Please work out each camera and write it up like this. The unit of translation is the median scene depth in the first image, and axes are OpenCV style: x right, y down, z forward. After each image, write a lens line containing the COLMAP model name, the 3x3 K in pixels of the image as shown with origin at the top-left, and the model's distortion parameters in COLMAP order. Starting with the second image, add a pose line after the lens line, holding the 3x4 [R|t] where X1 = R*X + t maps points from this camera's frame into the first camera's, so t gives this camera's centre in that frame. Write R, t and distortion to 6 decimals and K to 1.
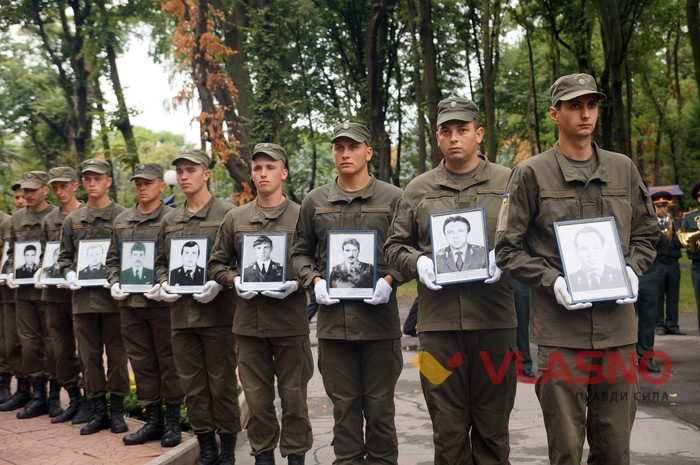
lens RADIAL K [[1135.1, 0, 350.7], [0, 1135.1, 237.3], [0, 0, 1]] dist [0.131793, 0.000000]
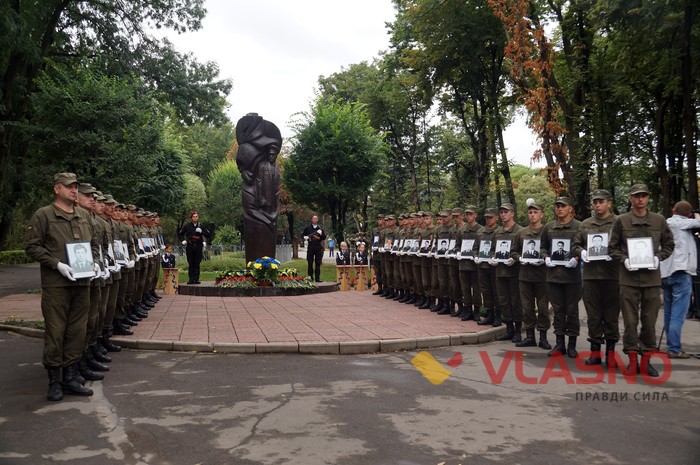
lens RADIAL K [[735.8, 0, 349.0], [0, 735.8, 231.7], [0, 0, 1]] dist [-0.019610, 0.000000]
pose [[0.914634, 0.027143, -0.403371, 0.161903], [-0.028917, 0.999580, 0.001692, -0.008714], [0.403248, 0.010117, 0.915035, -0.491878]]
